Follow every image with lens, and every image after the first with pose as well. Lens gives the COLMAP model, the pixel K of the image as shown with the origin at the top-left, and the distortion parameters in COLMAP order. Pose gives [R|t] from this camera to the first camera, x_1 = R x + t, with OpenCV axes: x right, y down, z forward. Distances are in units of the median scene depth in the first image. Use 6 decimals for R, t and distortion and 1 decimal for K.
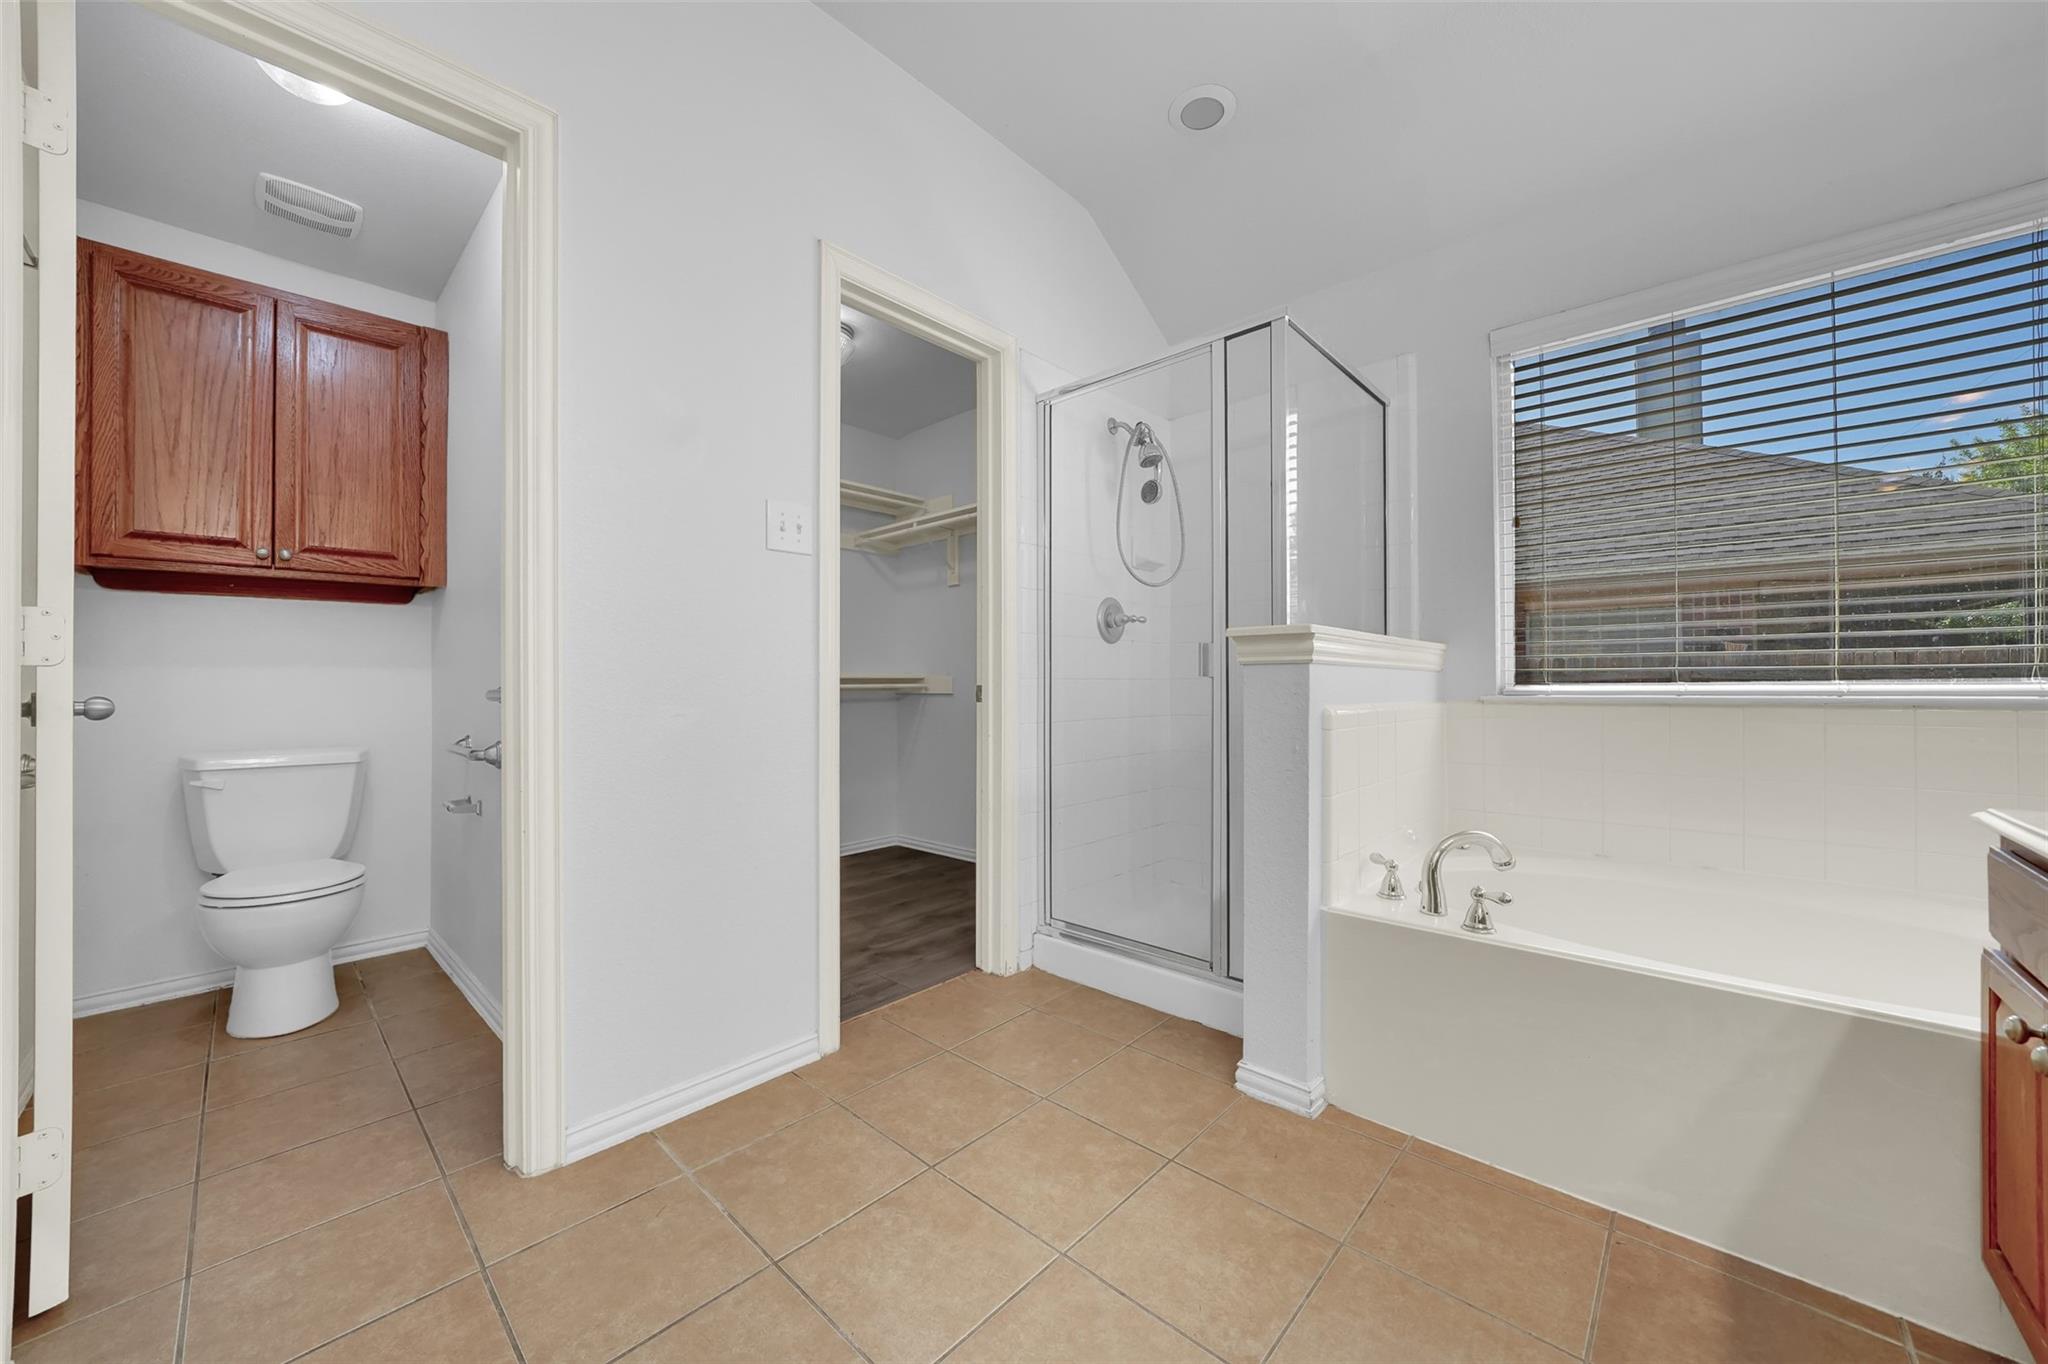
lens RADIAL K [[802.8, 0, 1014.2], [0, 802.8, 679.6], [0, 0, 1]] dist [-0.008083, 0.000571]
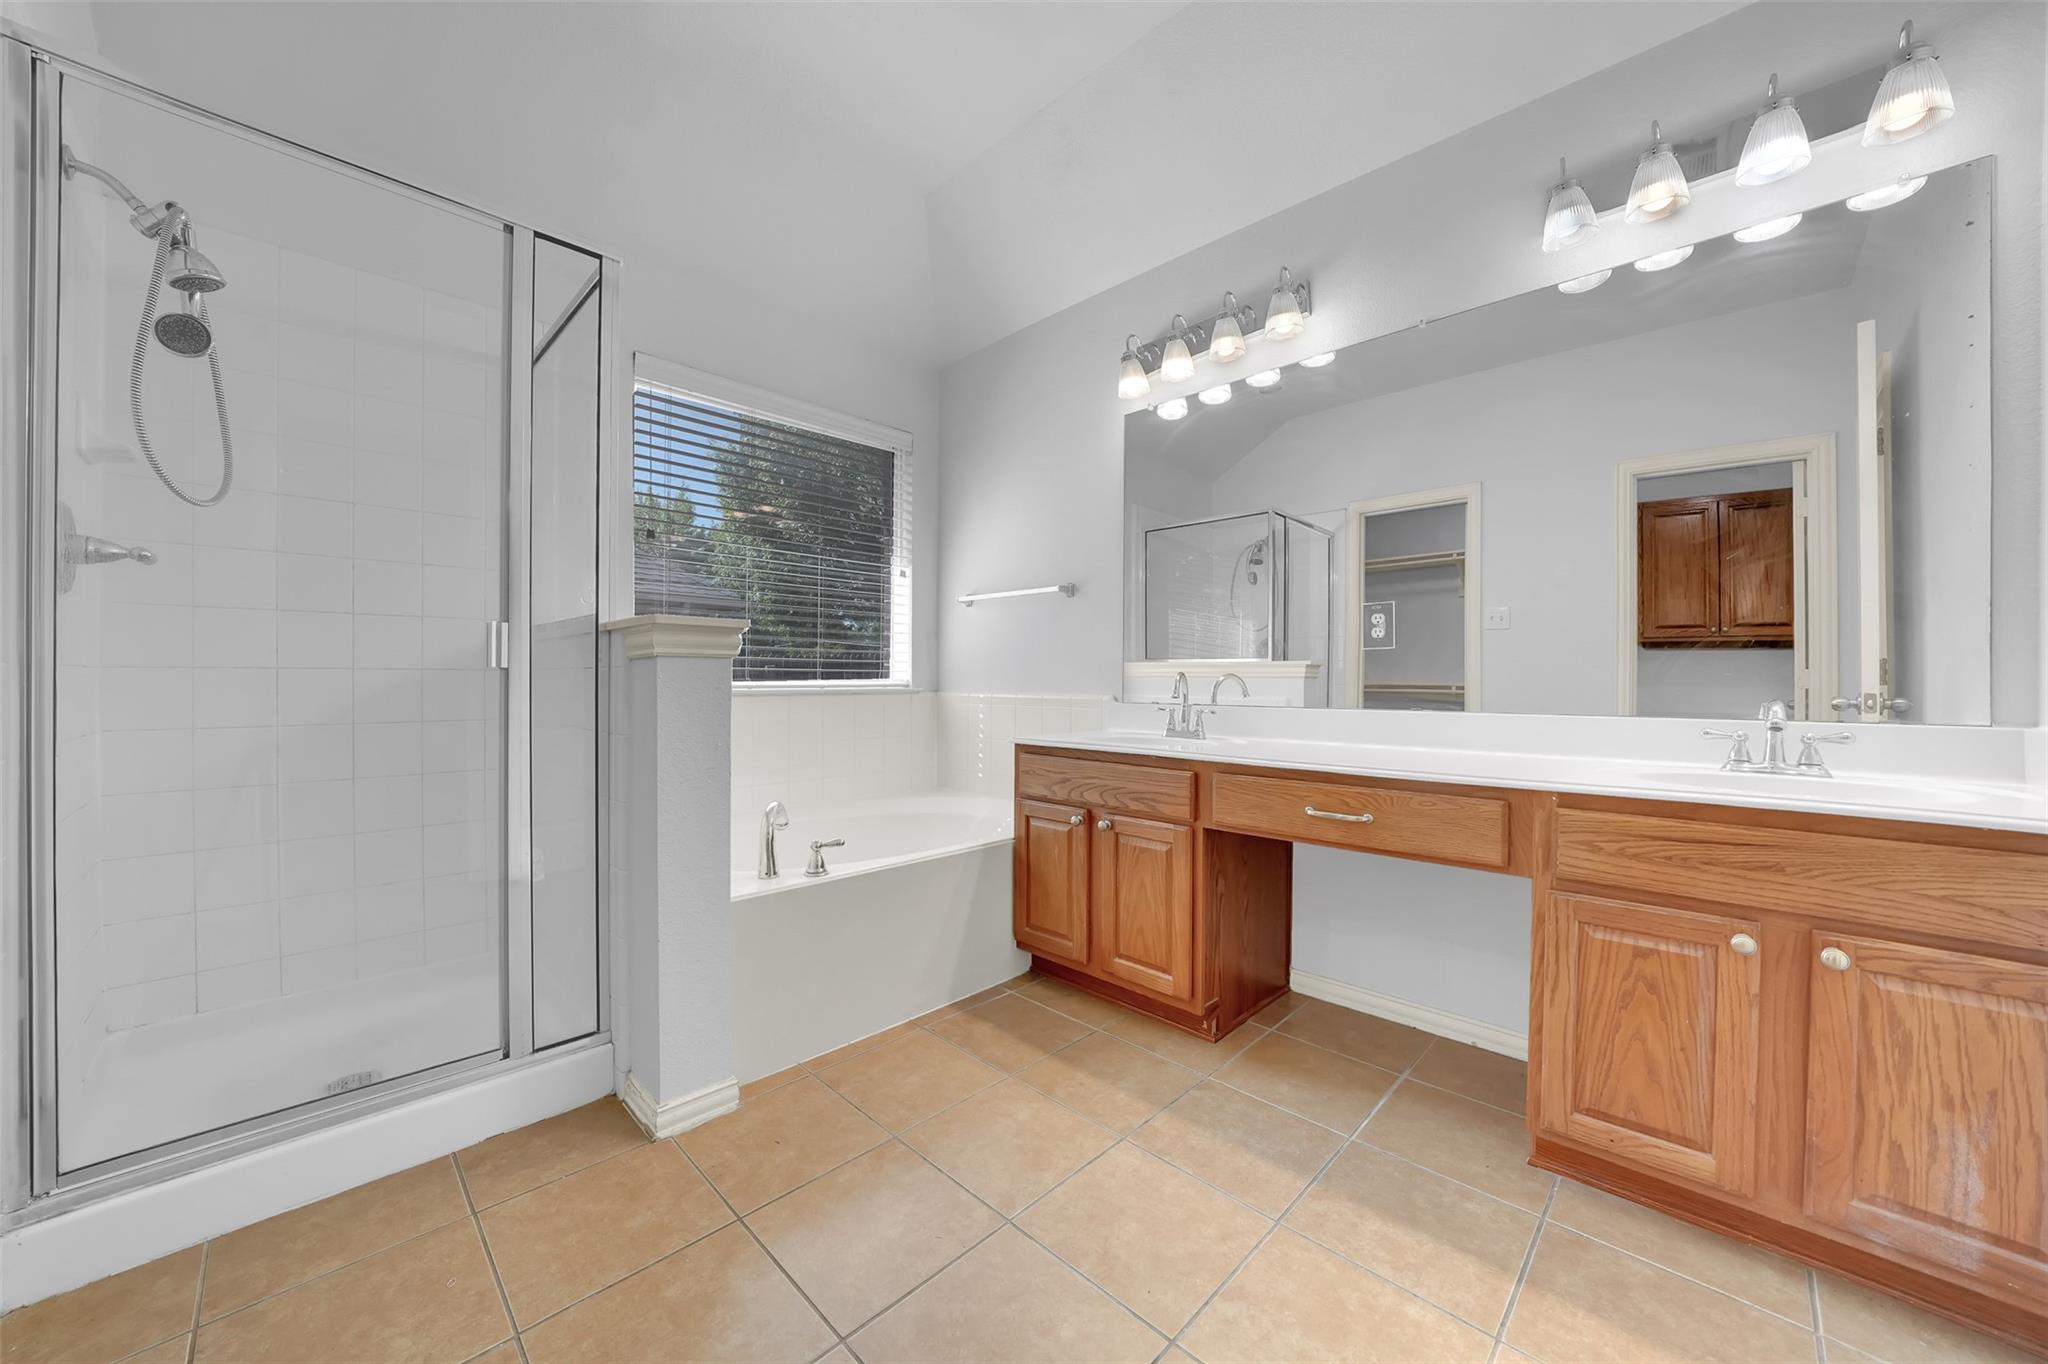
lens RADIAL K [[802.8, 0, 1014.2], [0, 802.8, 679.6], [0, 0, 1]] dist [-0.008083, 0.000571]
pose [[-0.042595, 0.003792, 0.999085, -0.642247], [-0.012332, 0.999915, -0.004321, 0.005918], [-0.999016, -0.012504, -0.042545, 0.682248]]
